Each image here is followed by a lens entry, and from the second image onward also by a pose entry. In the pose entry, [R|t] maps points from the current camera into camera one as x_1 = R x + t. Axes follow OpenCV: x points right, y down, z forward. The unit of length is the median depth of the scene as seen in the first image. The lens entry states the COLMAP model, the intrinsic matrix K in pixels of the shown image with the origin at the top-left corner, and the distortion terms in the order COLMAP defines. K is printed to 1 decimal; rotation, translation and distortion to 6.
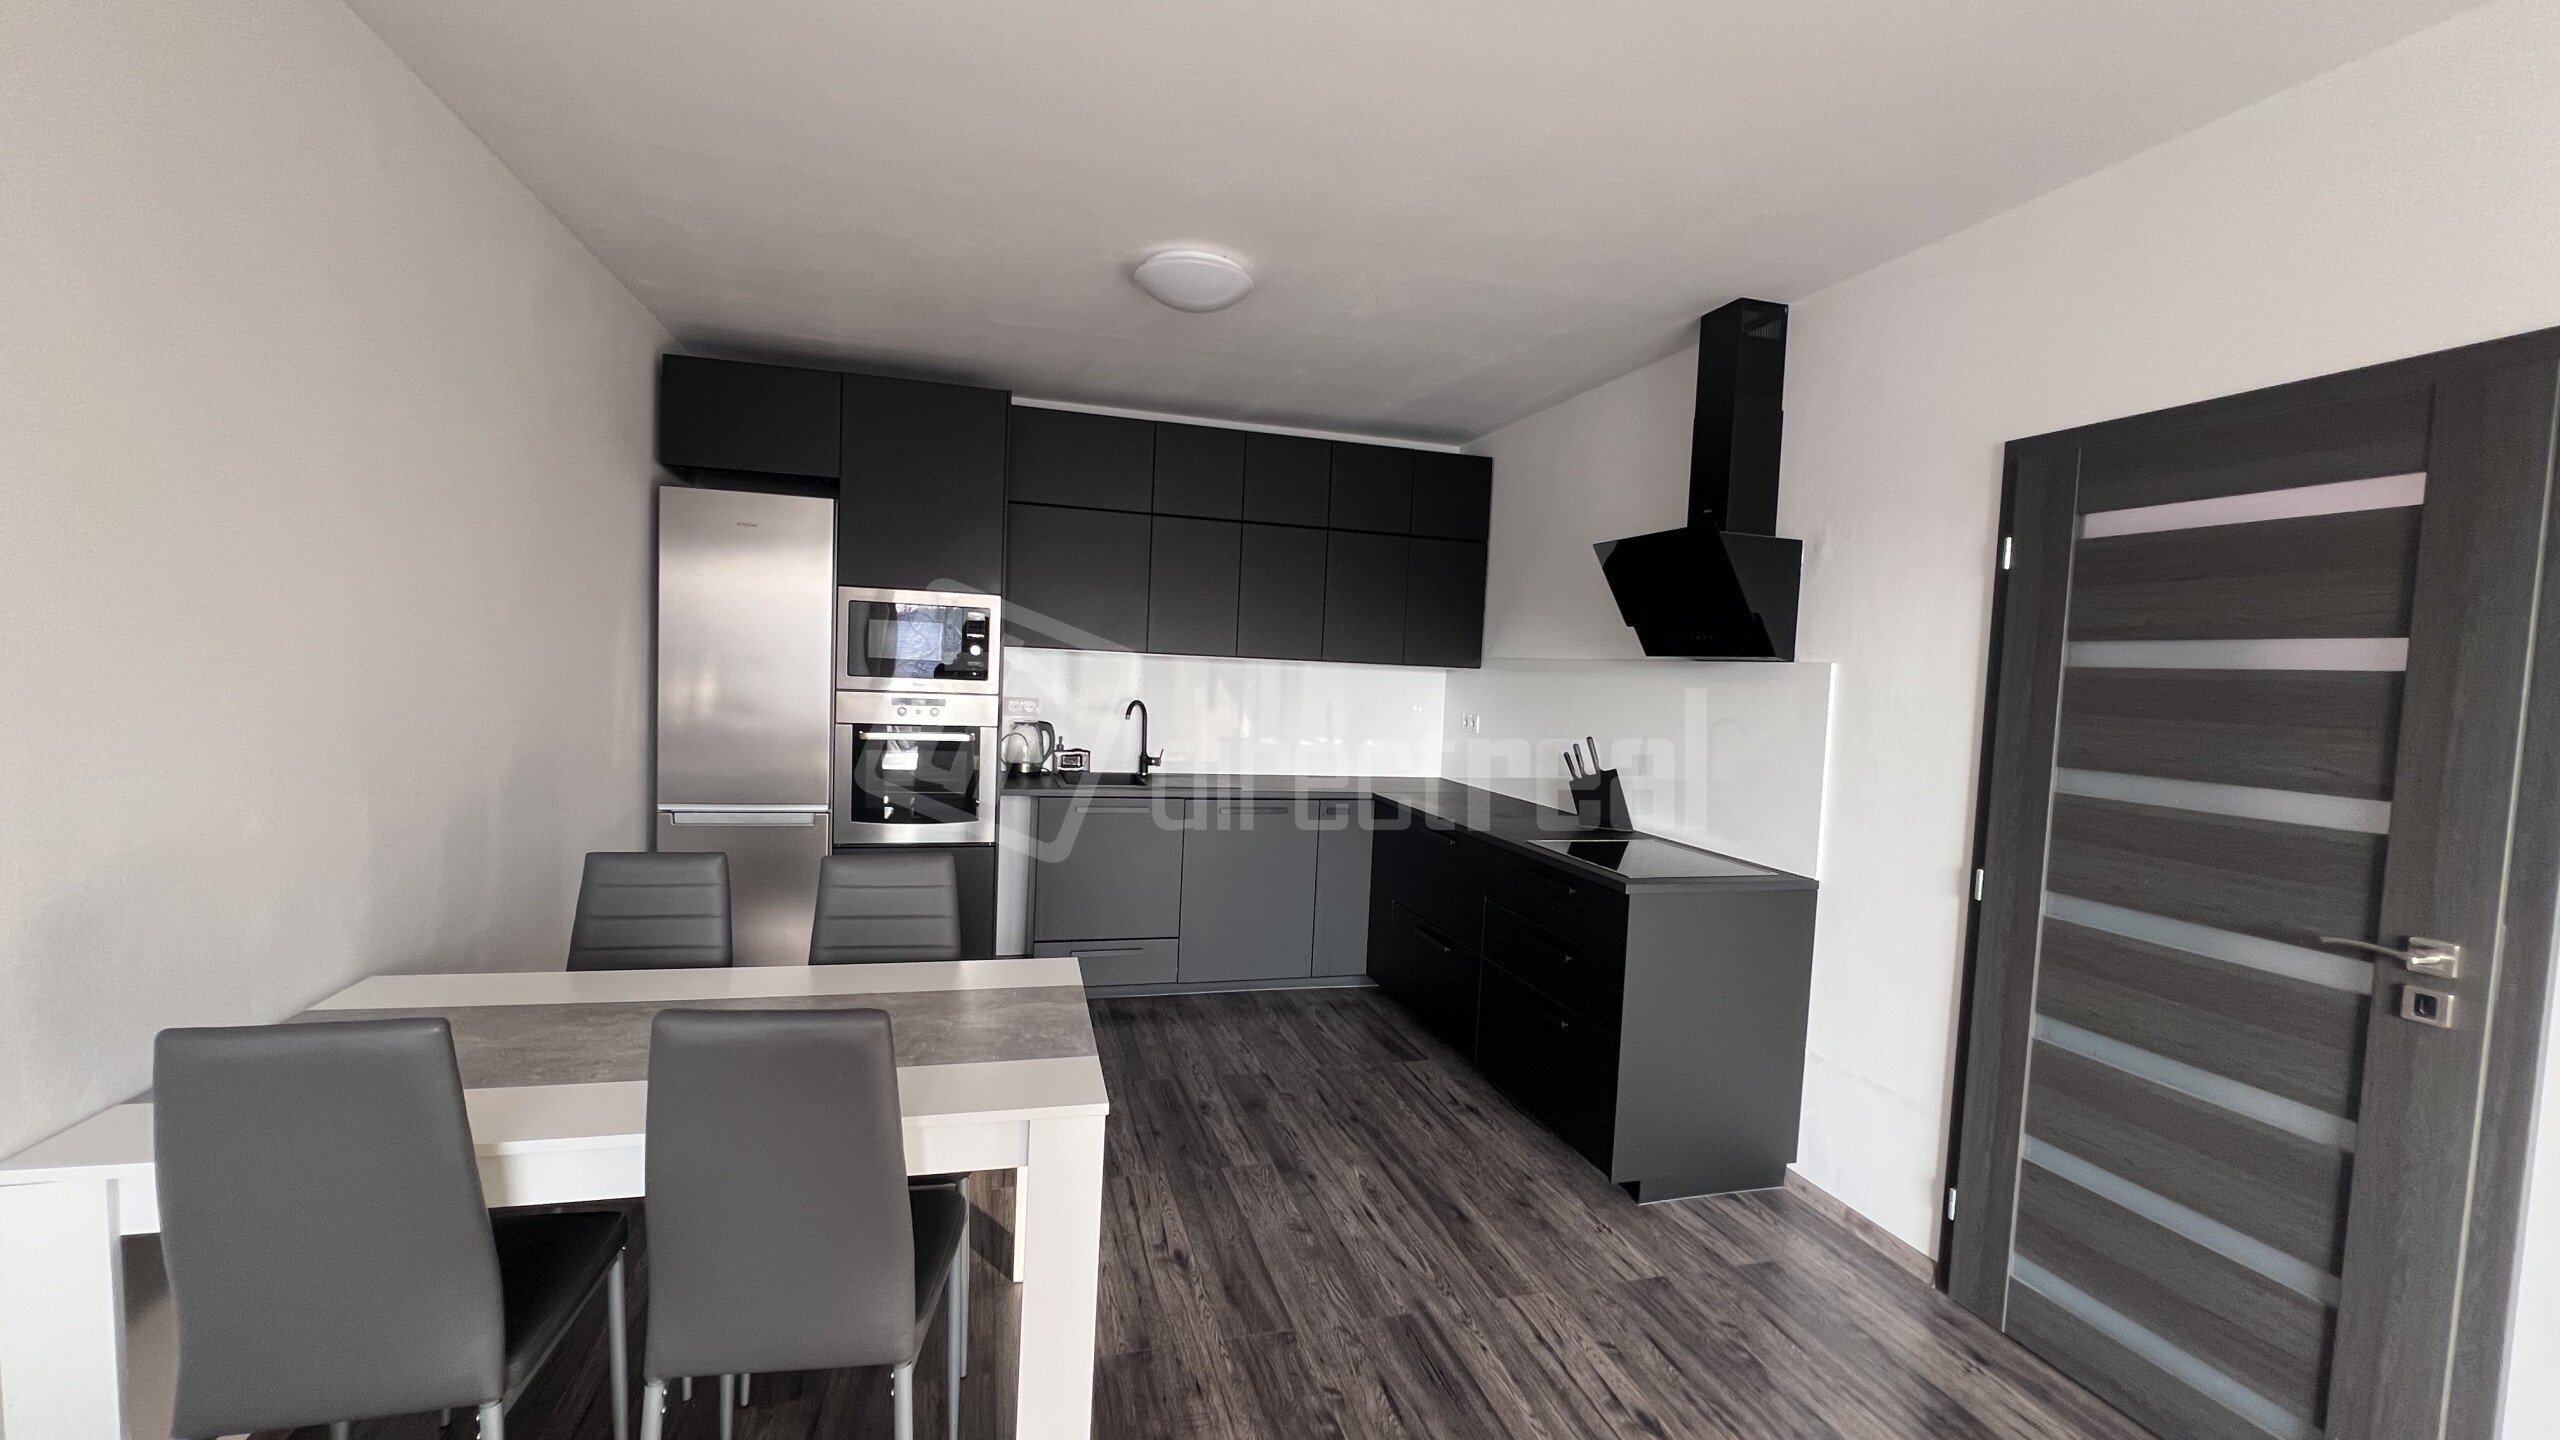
lens RADIAL K [[1027.9, 0, 1276.1], [0, 1027.9, 709.8], [0, 0, 1]] dist [0.000951, 0.000068]
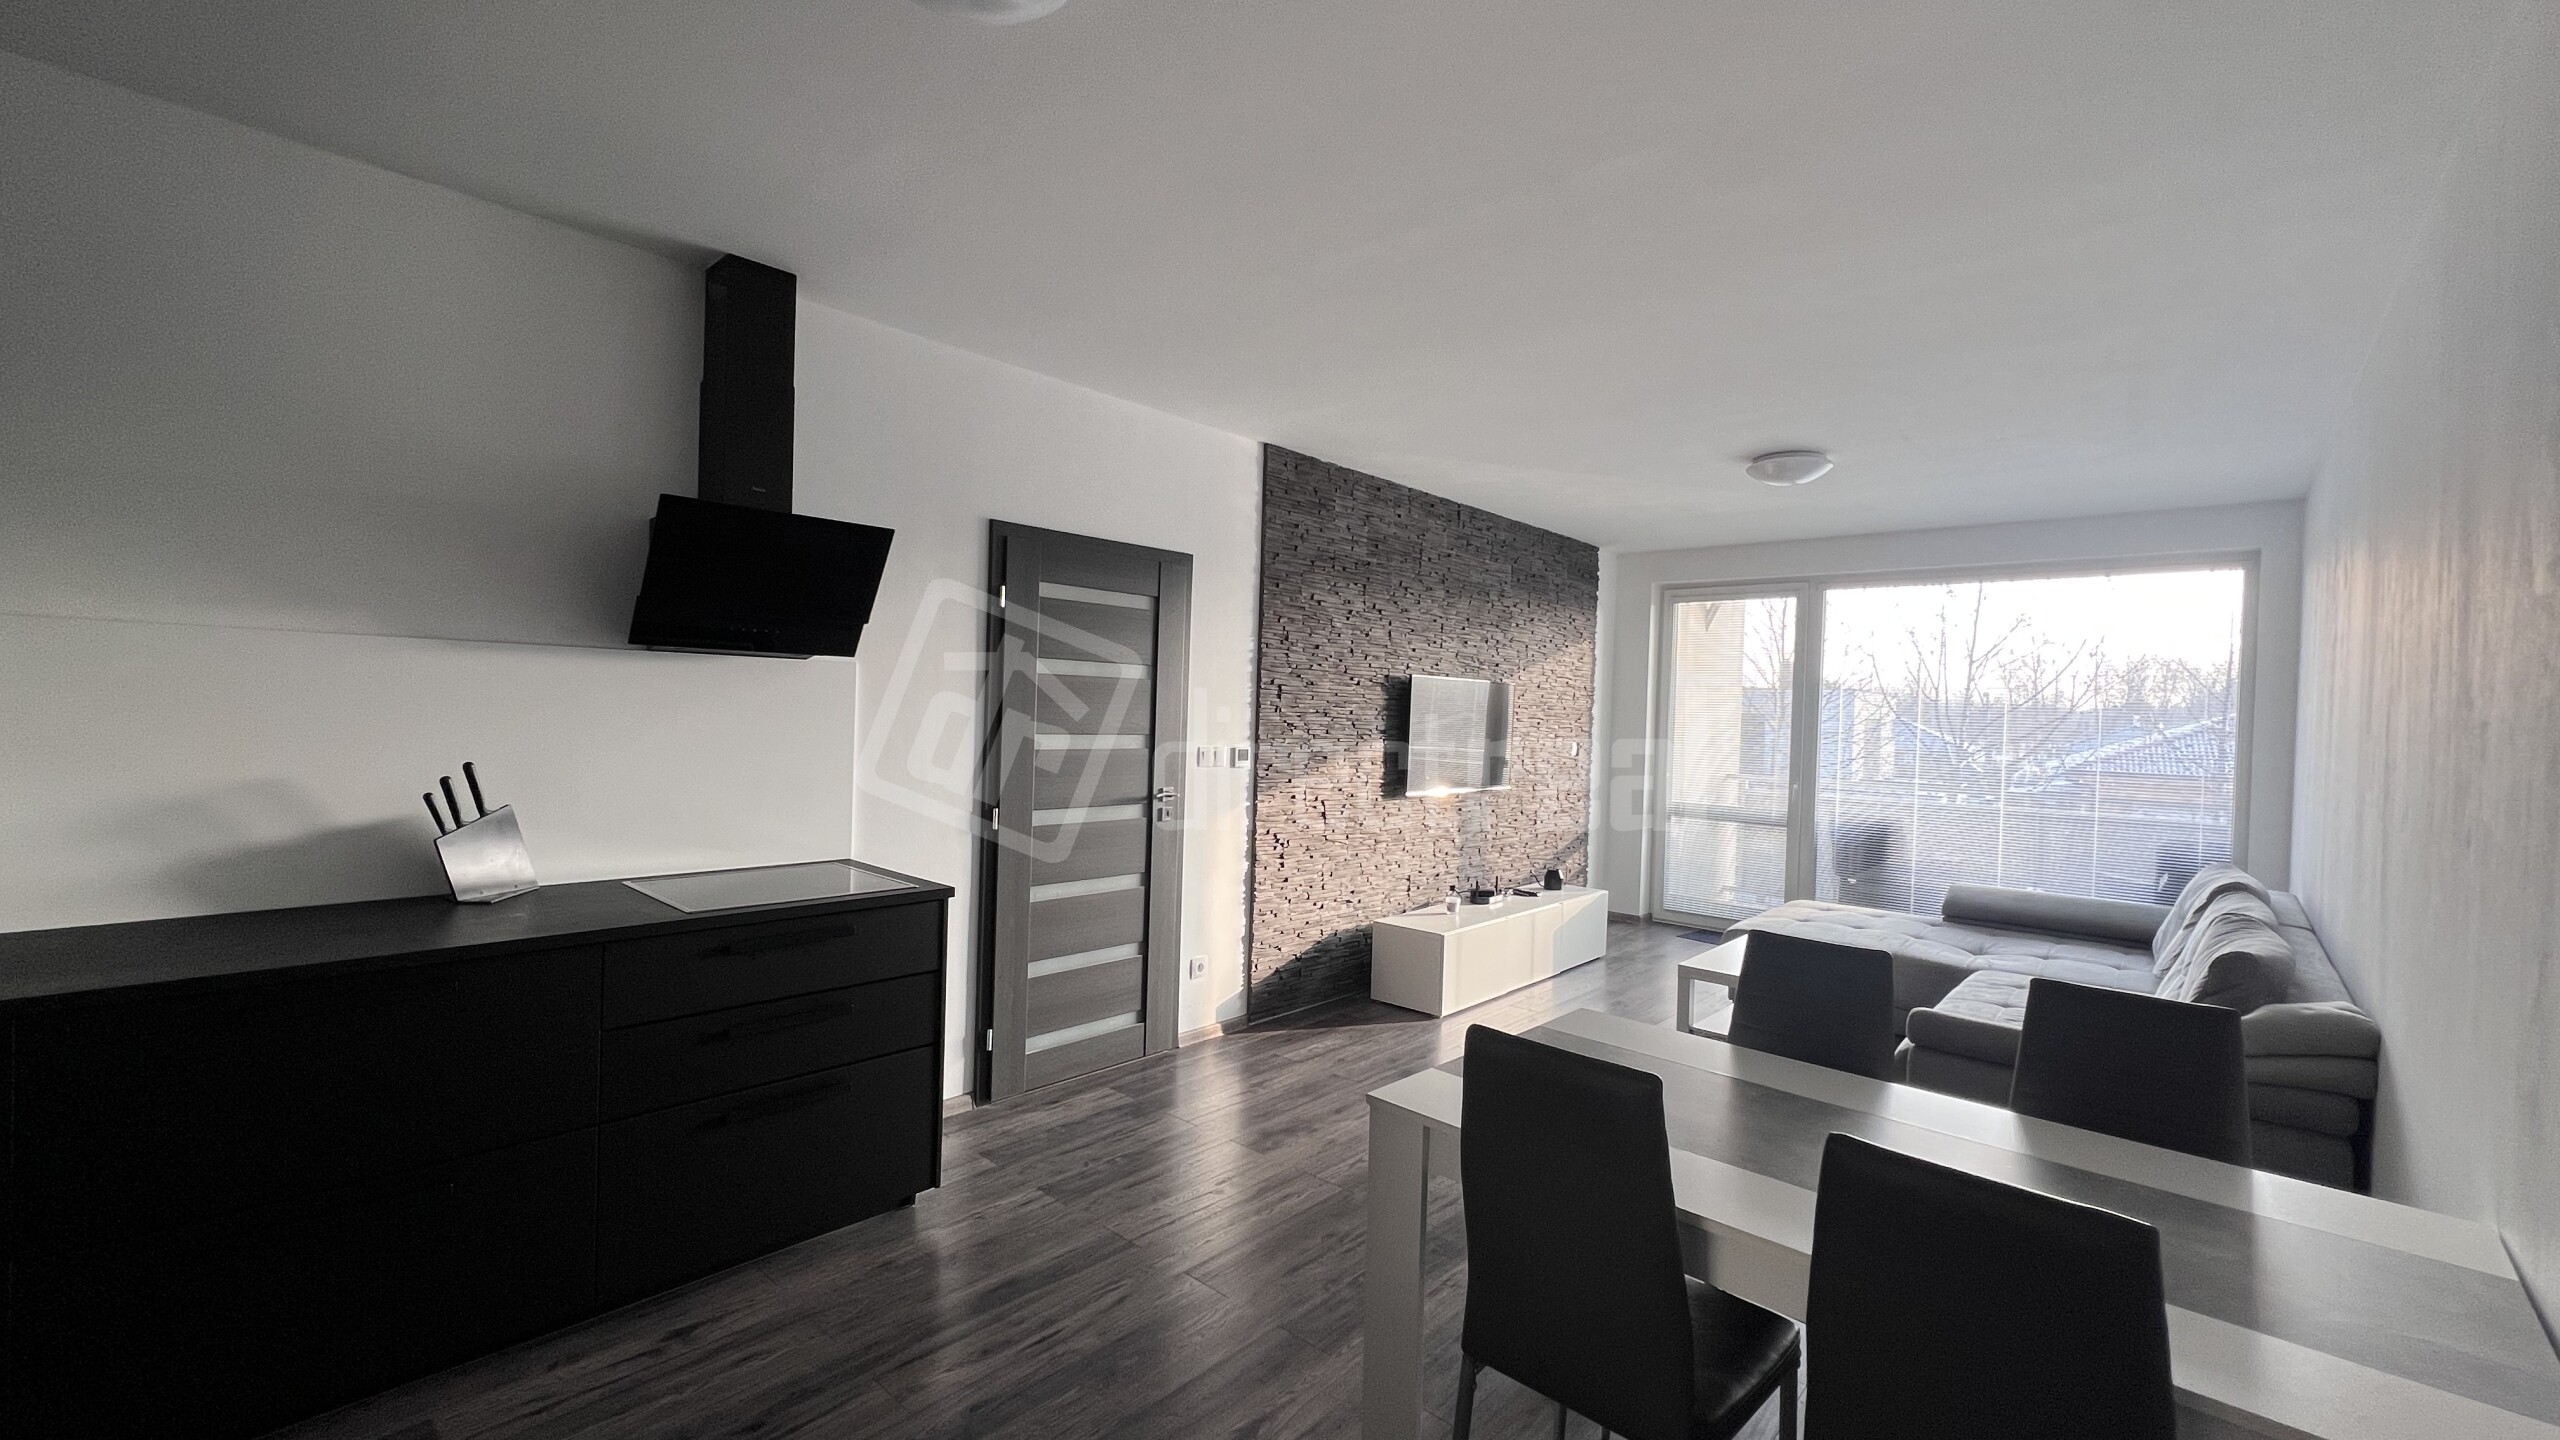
lens RADIAL K [[1027.9, 0, 1276.1], [0, 1027.9, 709.8], [0, 0, 1]] dist [0.000951, 0.000068]
pose [[-0.526050, -0.065825, 0.847902, -0.510054], [-0.022071, 0.997721, 0.063763, -0.059999], [-0.850167, 0.014829, -0.526304, 0.942307]]
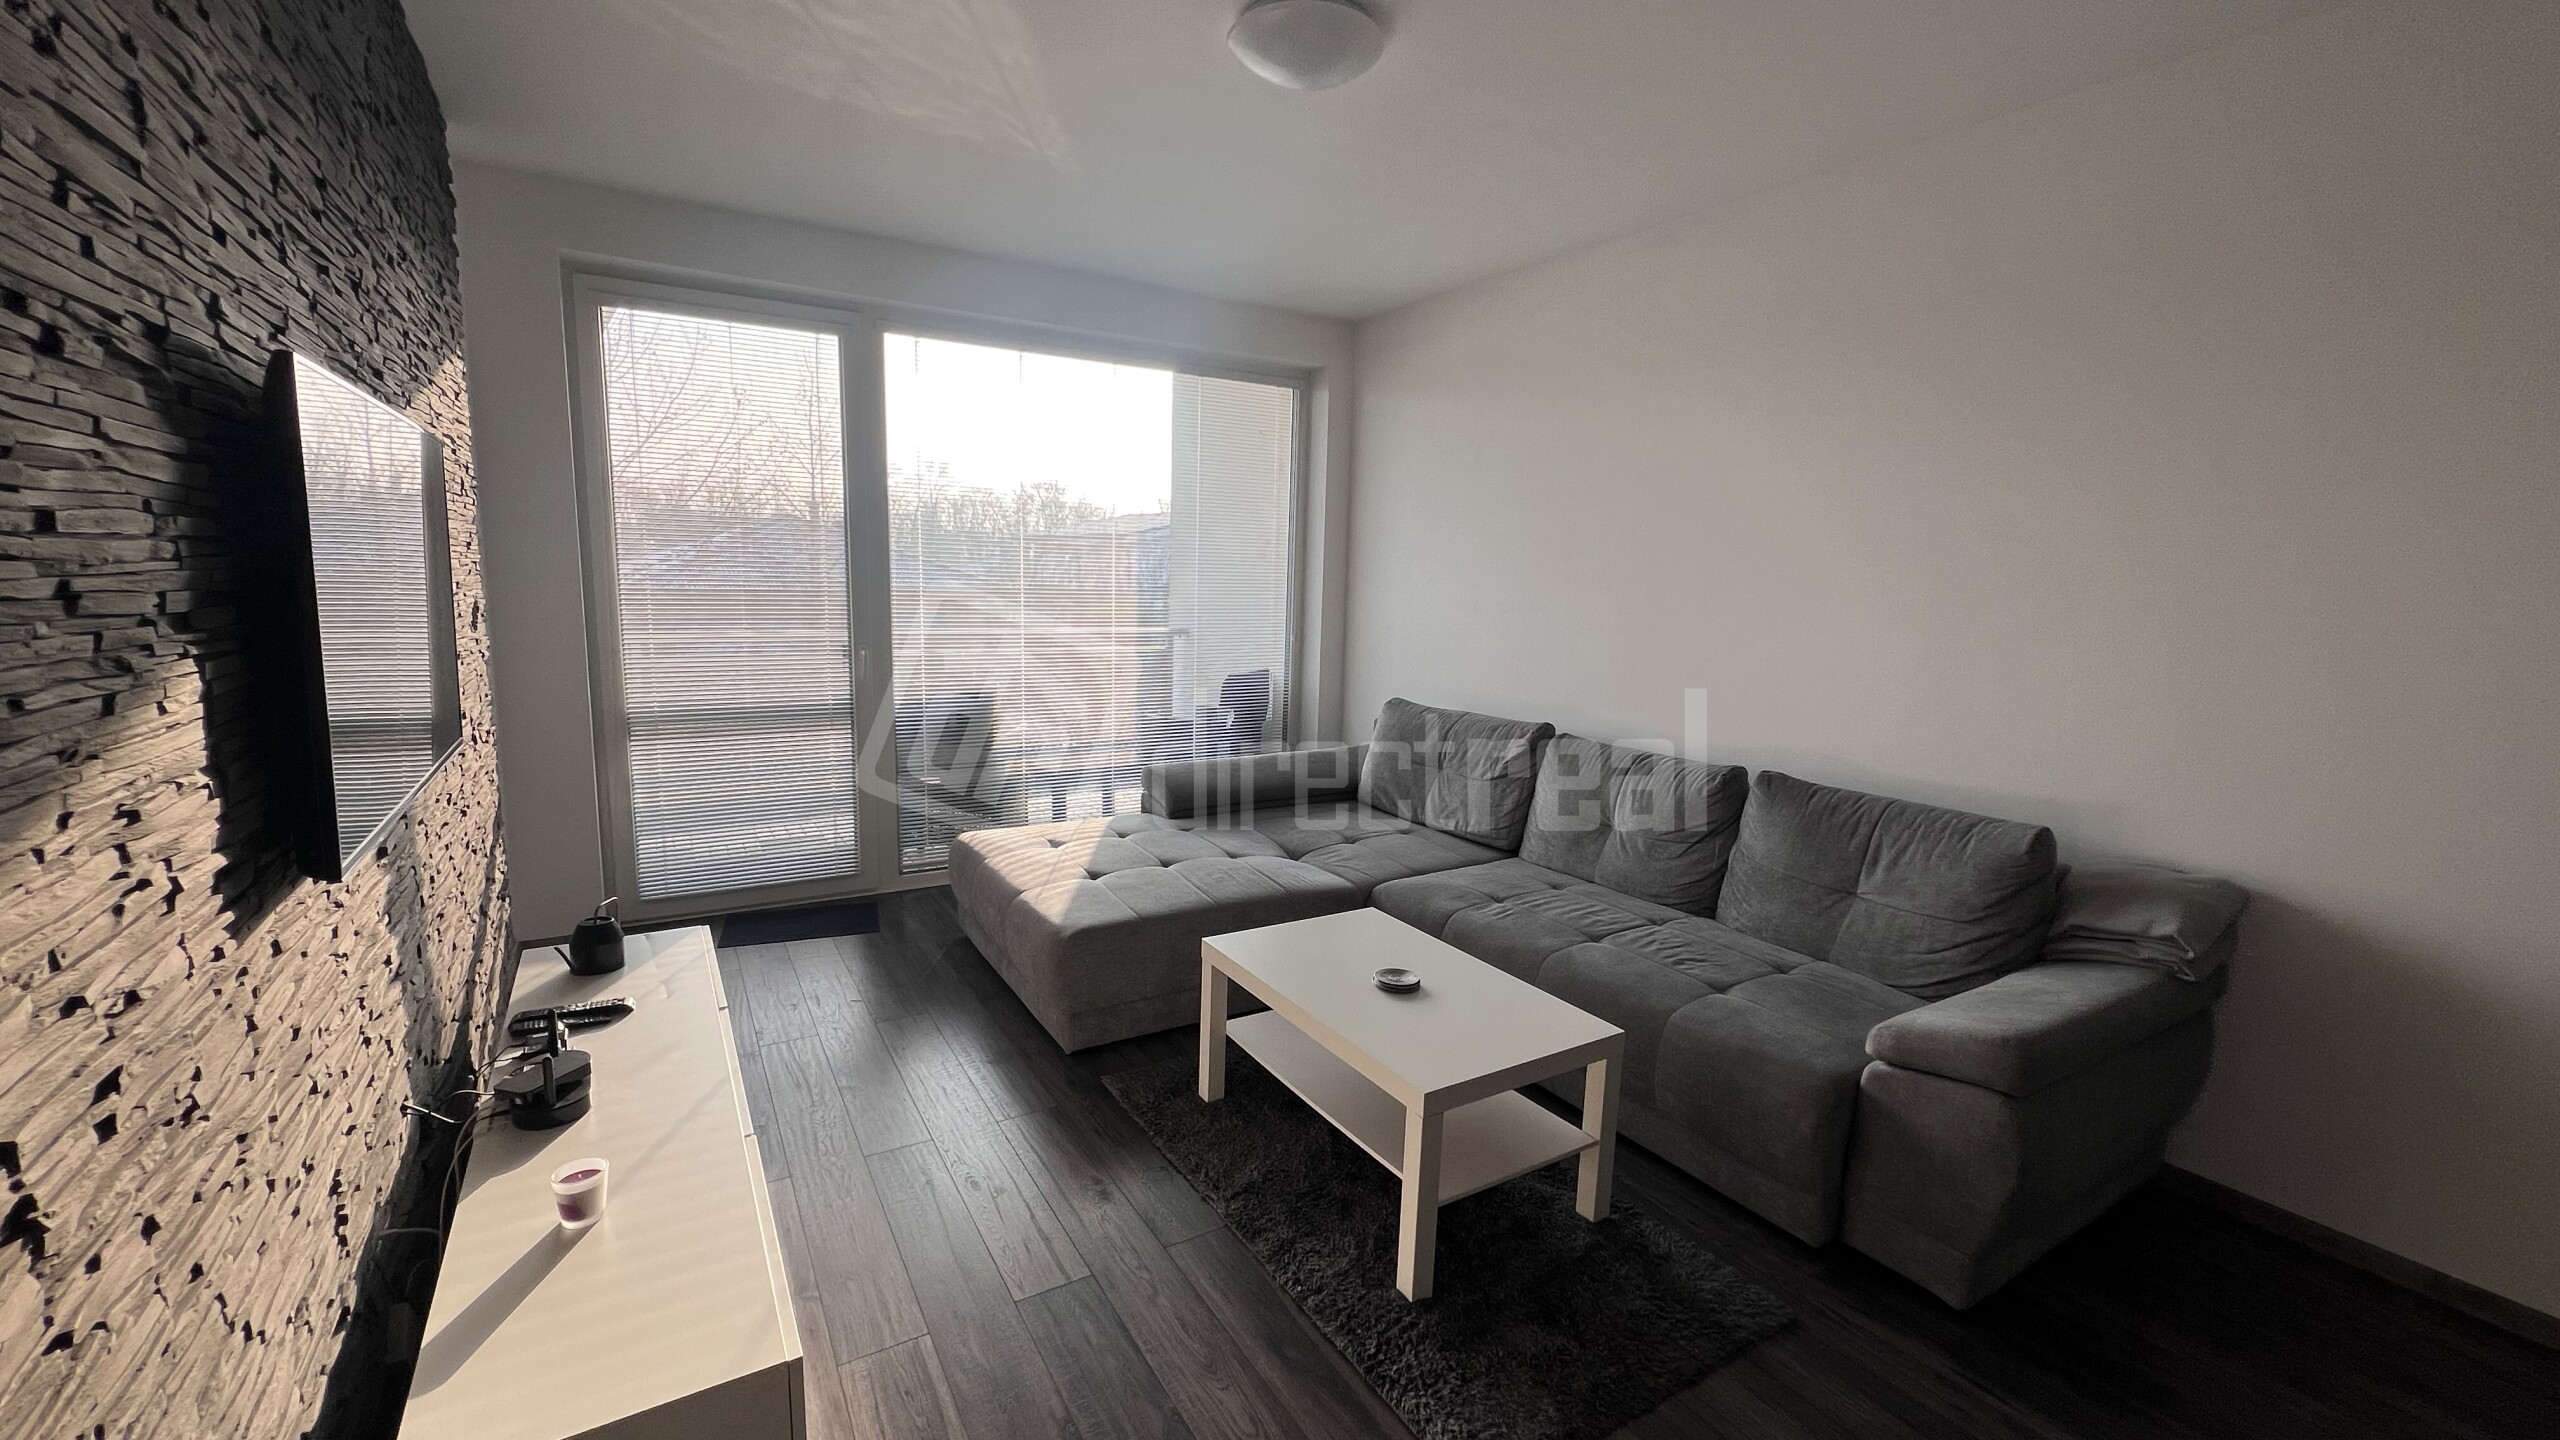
lens RADIAL K [[1027.9, 0, 1276.1], [0, 1027.9, 709.8], [0, 0, 1]] dist [0.000951, 0.000068]
pose [[-0.960262, -0.036067, -0.276759, 0.410468], [-0.083483, 0.983334, 0.161511, 0.011092], [0.266321, 0.178198, -0.947269, 0.415061]]
